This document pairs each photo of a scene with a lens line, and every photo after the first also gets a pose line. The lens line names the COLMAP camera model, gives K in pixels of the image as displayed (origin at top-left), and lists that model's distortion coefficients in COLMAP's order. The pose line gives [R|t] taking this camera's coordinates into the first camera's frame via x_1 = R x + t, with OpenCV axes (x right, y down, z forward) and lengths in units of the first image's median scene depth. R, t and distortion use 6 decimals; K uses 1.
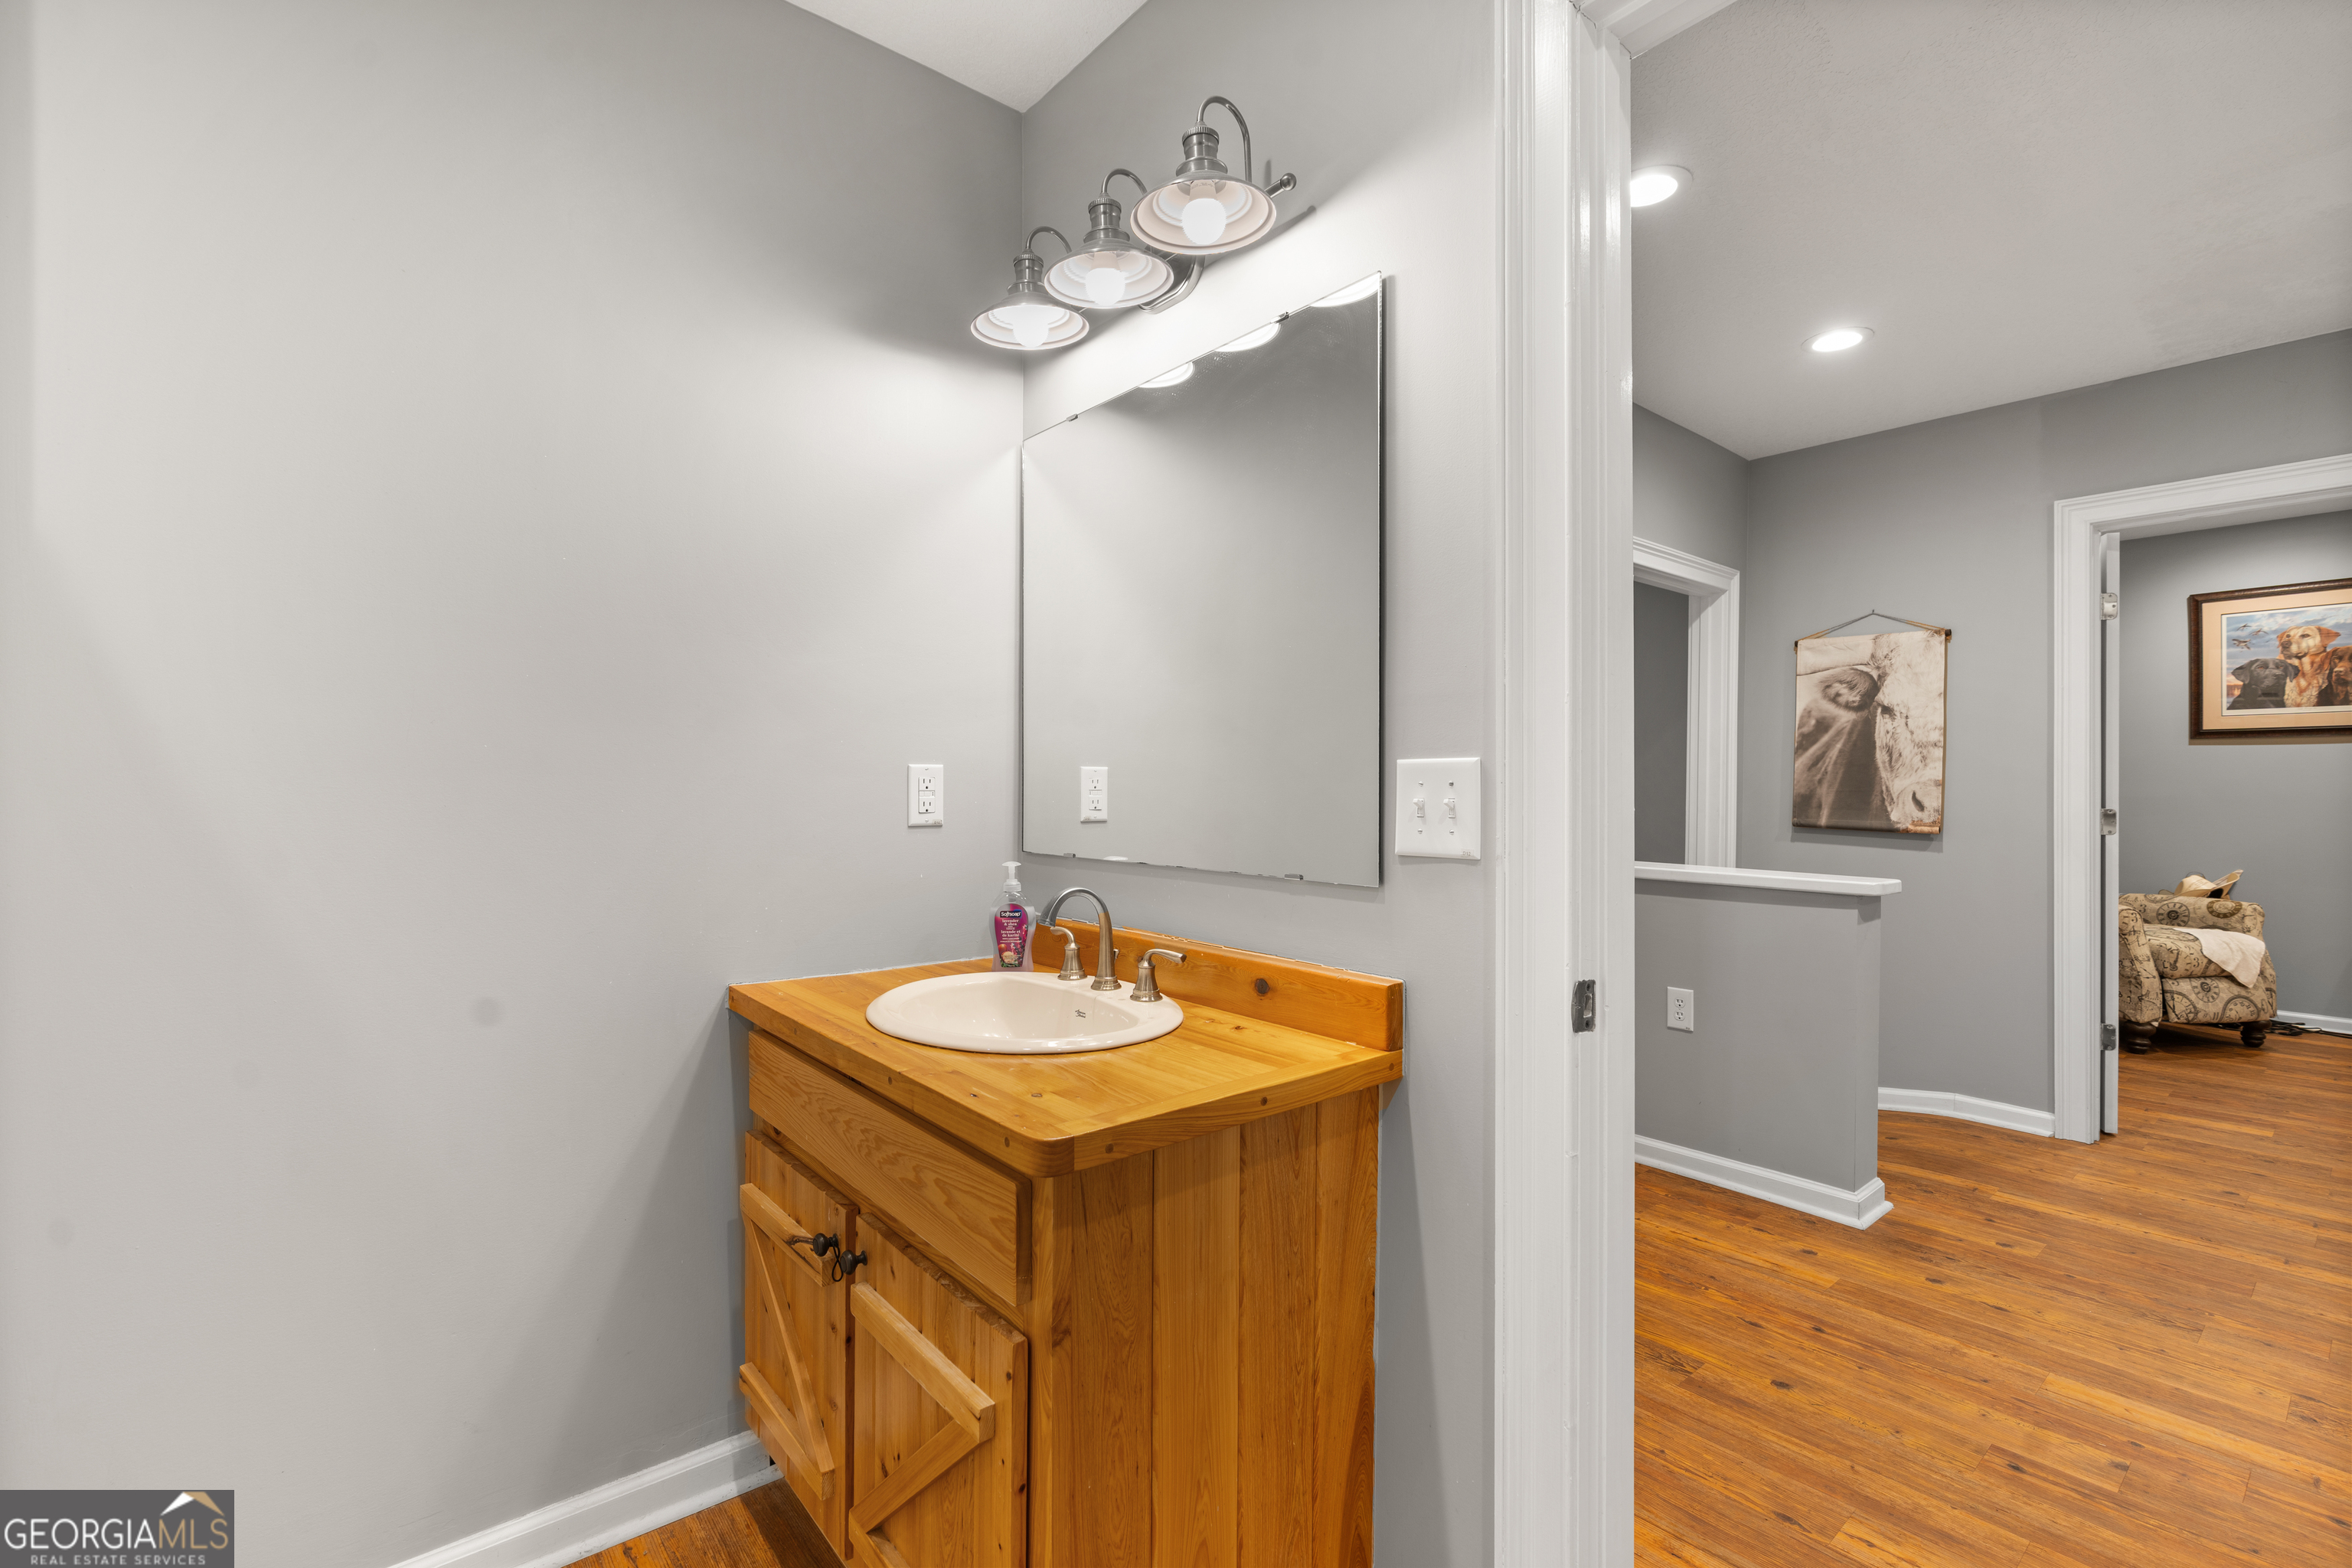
lens RADIAL K [[1065.8, 0, 1130.7], [0, 1065.8, 772.1], [0, 0, 1]] dist [-0.002909, 0.000225]
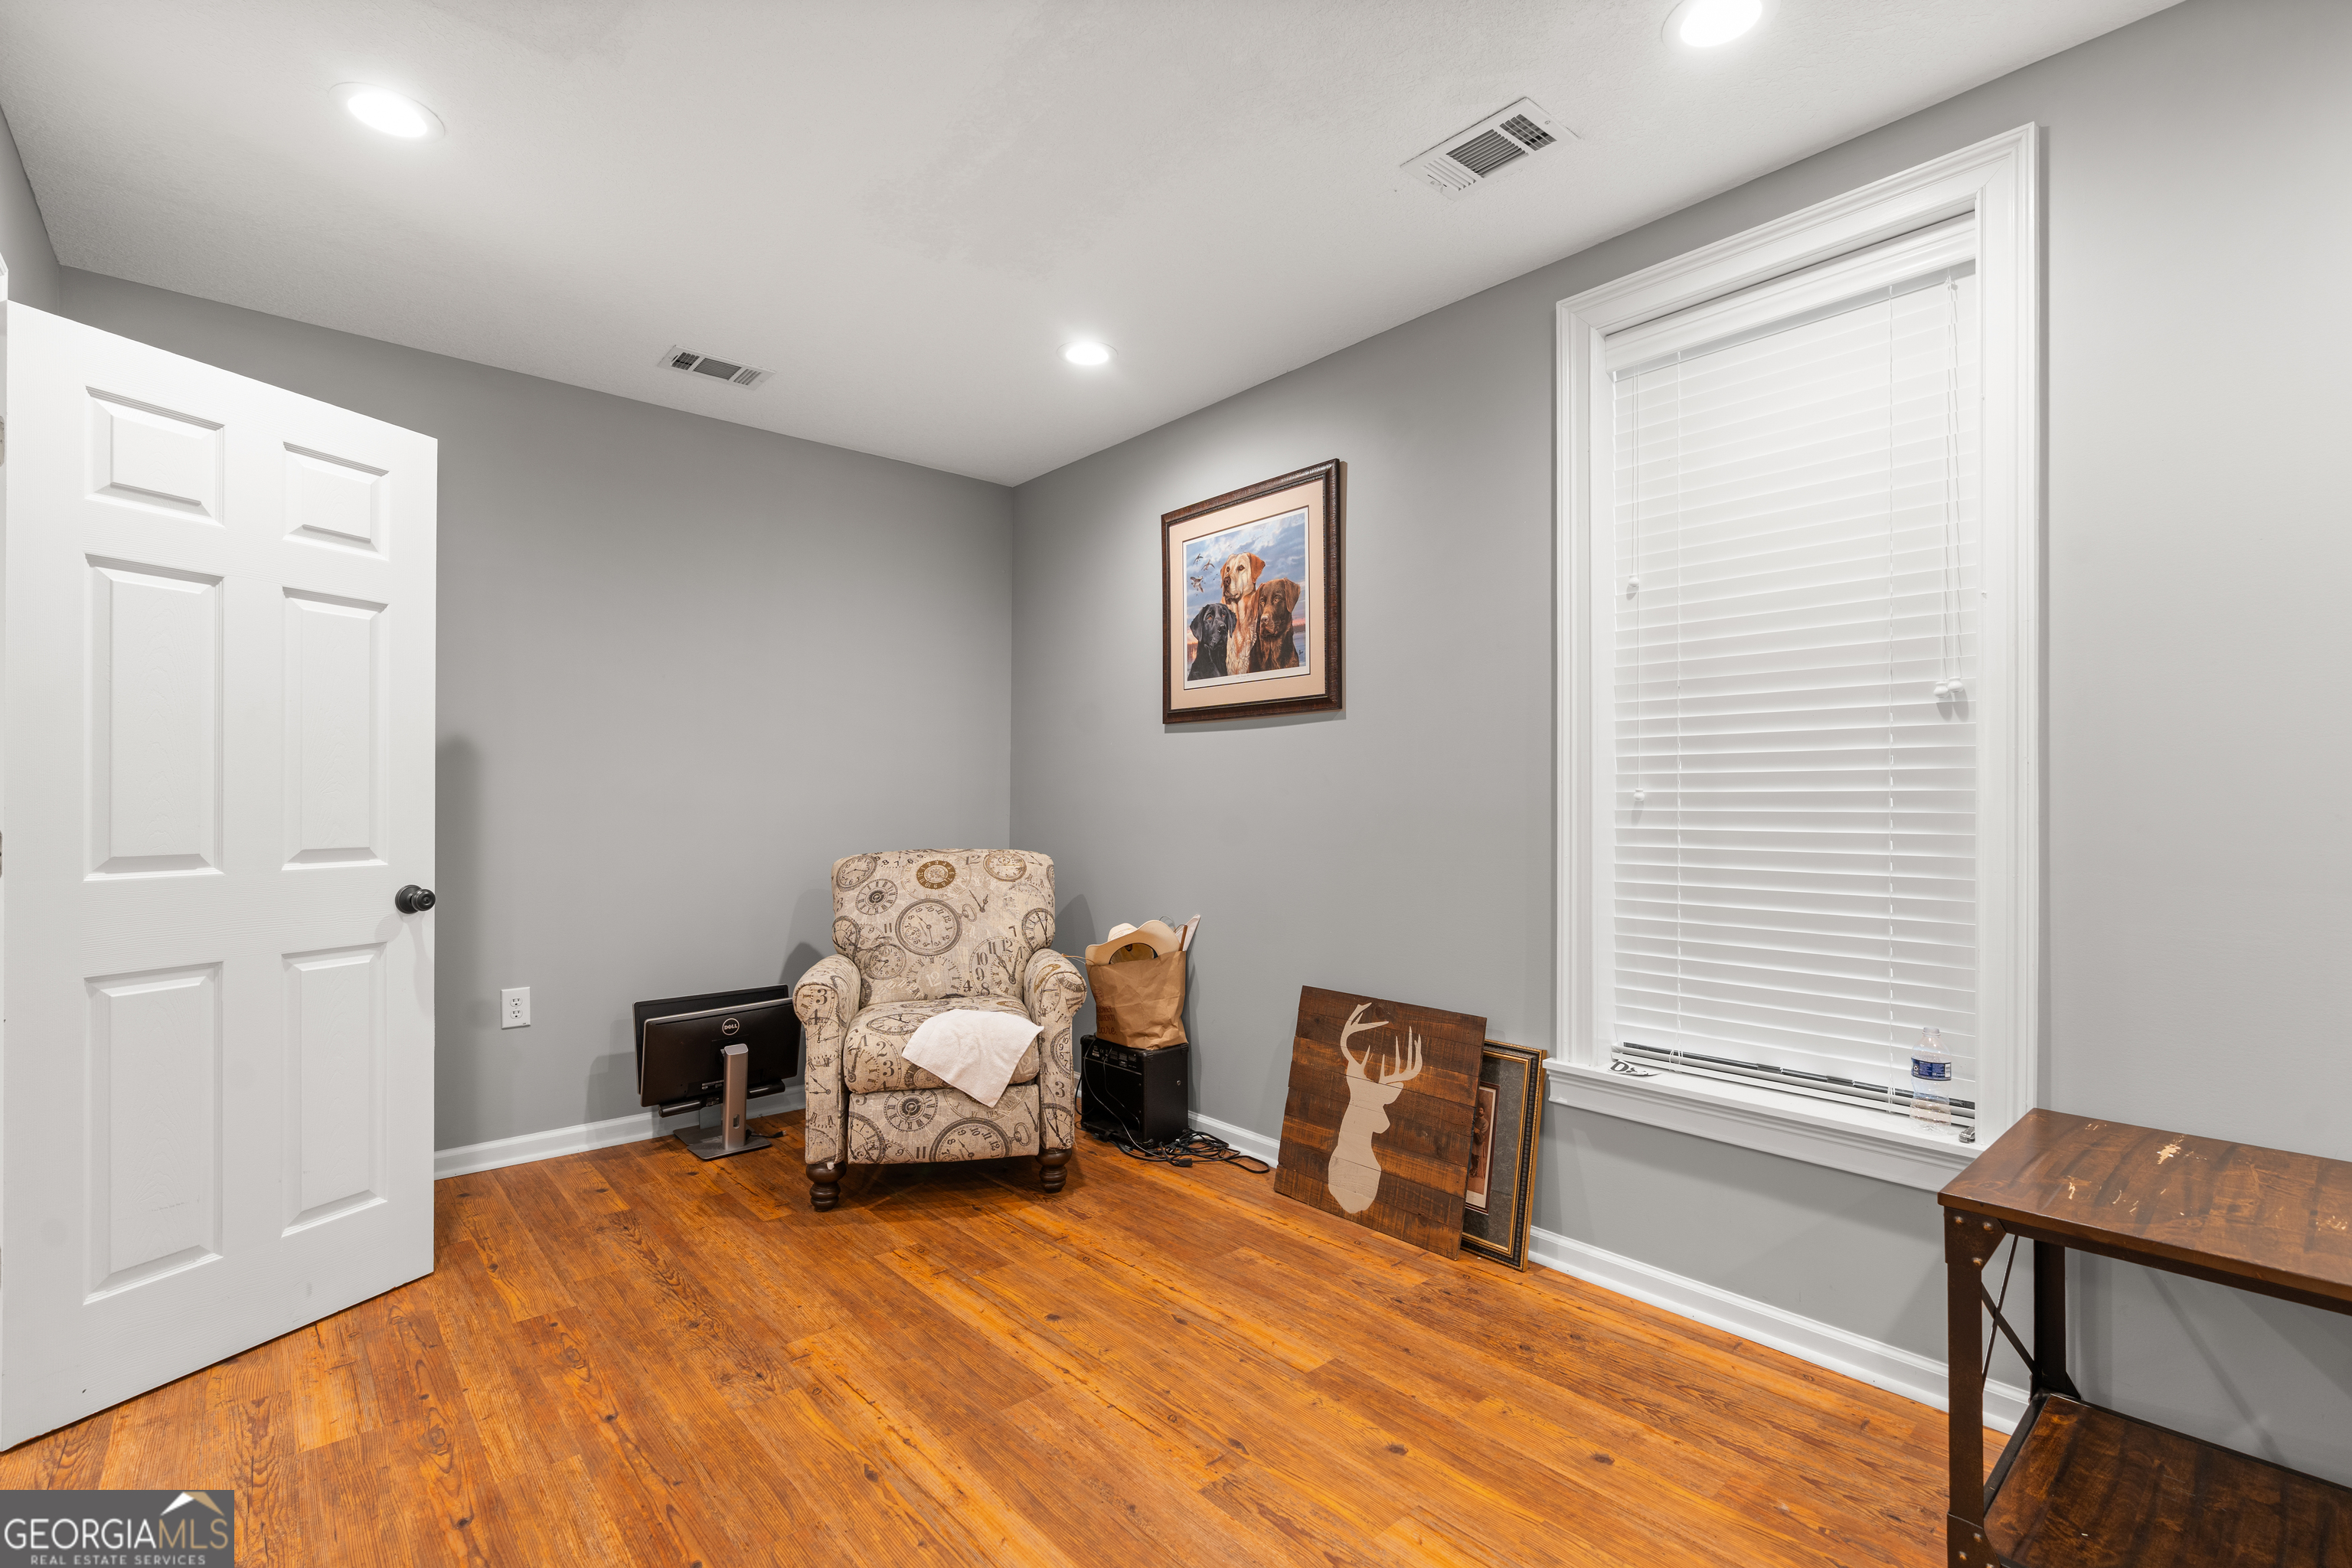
lens RADIAL K [[1065.8, 0, 1226.6], [0, 1065.8, 795.8], [0, 0, 1]] dist [-0.002909, 0.000225]
pose [[0.999237, -0.001623, 0.039027, 1.321275], [0.001323, 0.999969, 0.007715, 0.013212], [-0.039038, -0.007658, 0.999208, 0.401302]]
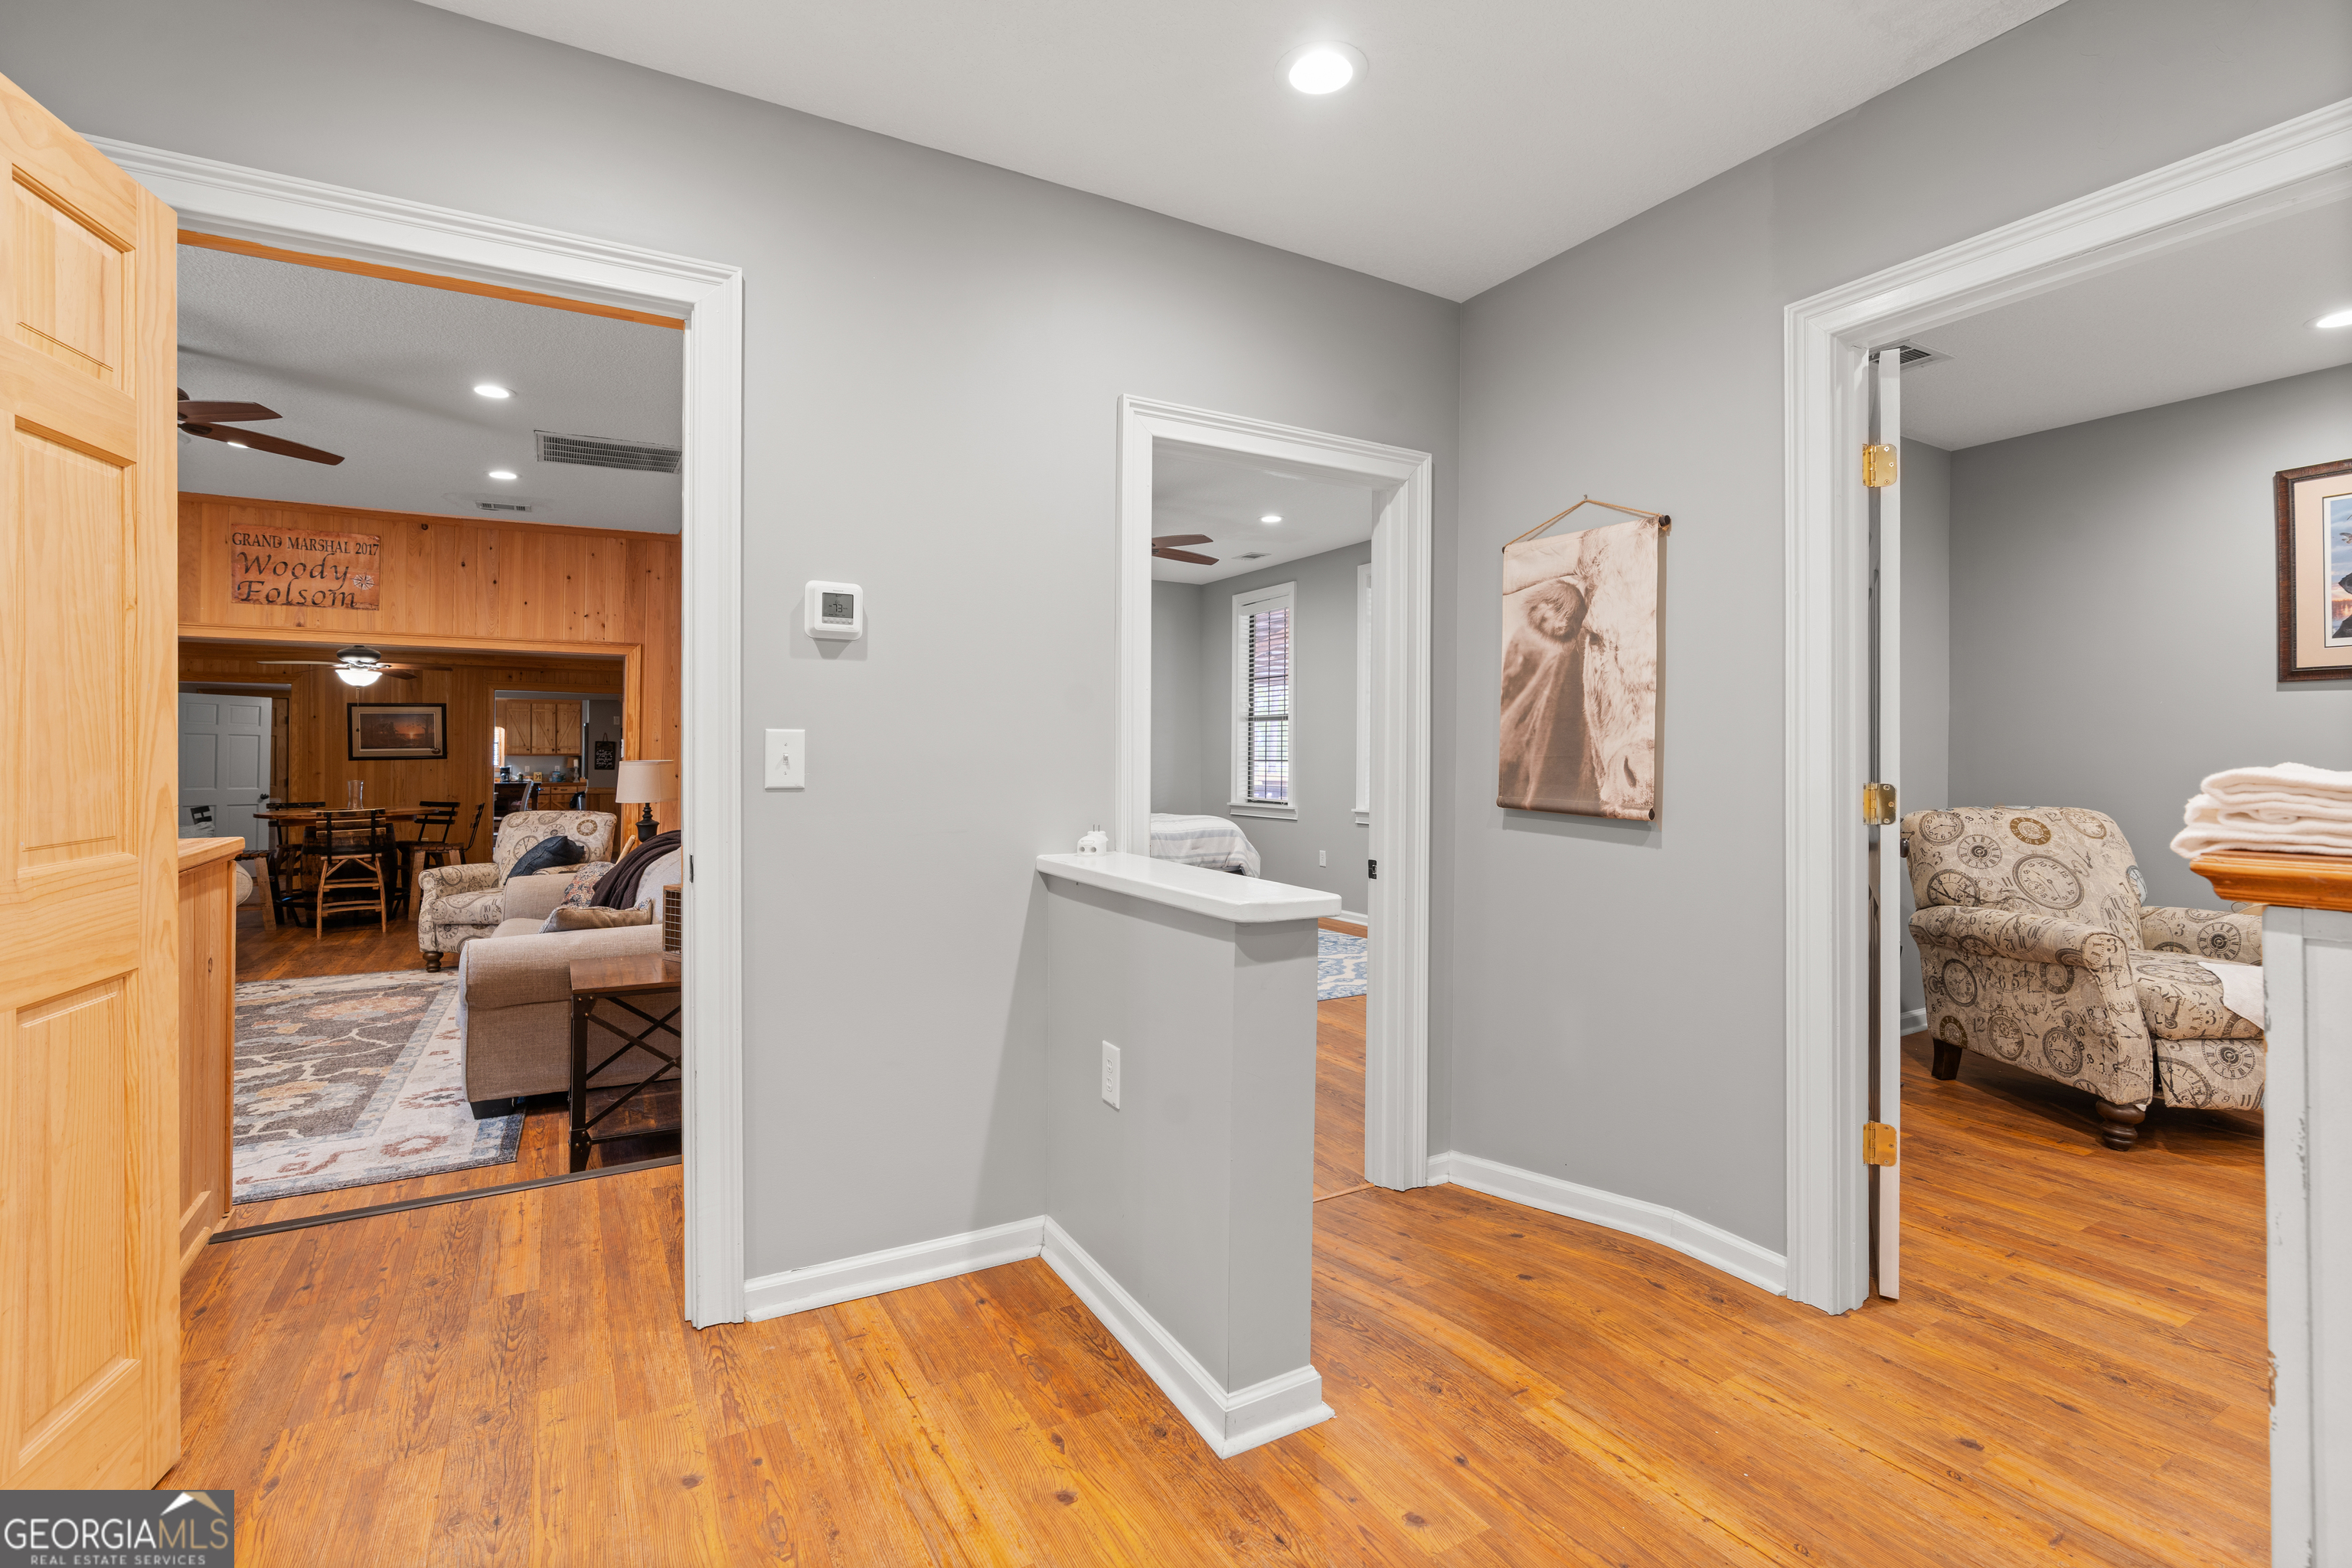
lens RADIAL K [[1065.8, 0, 1172.9], [0, 1065.8, 738.7], [0, 0, 1]] dist [-0.002909, 0.000225]
pose [[0.984846, -0.004999, -0.173357, 0.542090], [0.003835, 0.999968, -0.007052, 0.009622], [0.173387, 0.006280, 0.984834, 0.266718]]
